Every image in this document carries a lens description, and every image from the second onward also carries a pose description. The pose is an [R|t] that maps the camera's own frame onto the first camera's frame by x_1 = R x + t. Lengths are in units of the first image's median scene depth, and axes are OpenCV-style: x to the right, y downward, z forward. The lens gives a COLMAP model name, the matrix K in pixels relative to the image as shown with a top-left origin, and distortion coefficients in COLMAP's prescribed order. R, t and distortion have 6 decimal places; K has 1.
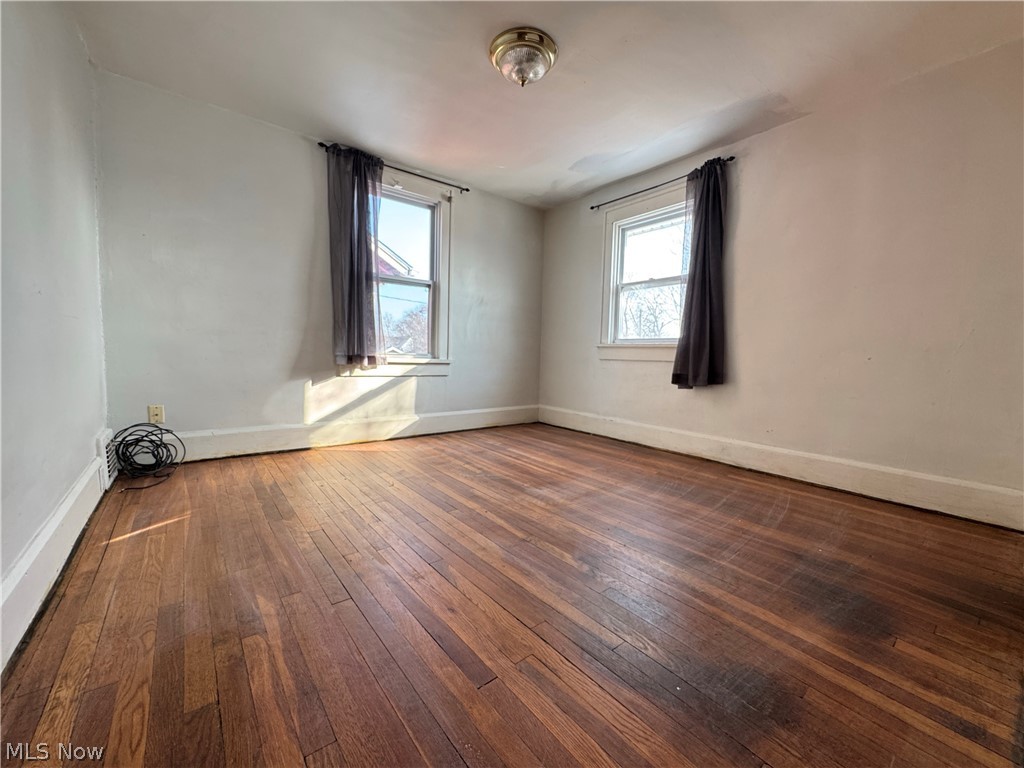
lens RADIAL K [[410.8, 0, 512.0], [0, 410.8, 382.9], [0, 0, 1]] dist [0.003365, 0.000306]
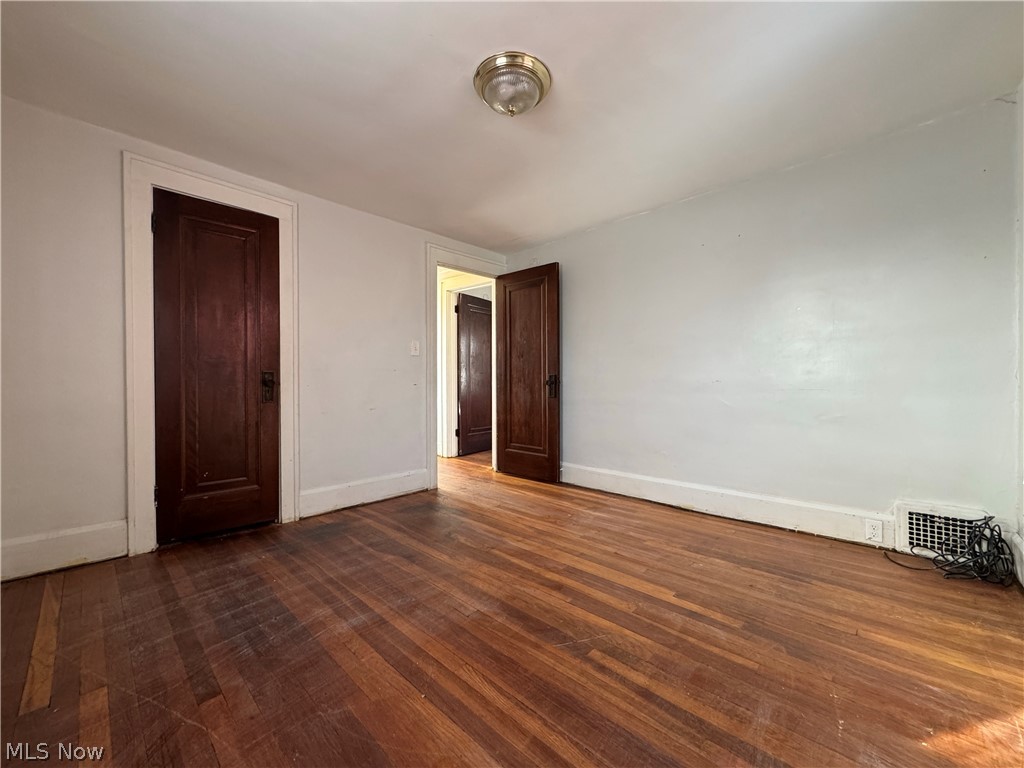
lens RADIAL K [[410.8, 0, 511.2], [0, 410.8, 383.4], [0, 0, 1]] dist [0.003365, 0.000306]
pose [[-0.990721, -0.022181, -0.134088, 0.123719], [-0.031886, 0.996990, 0.070668, -0.193016], [0.132117, 0.074288, -0.988446, 1.779612]]
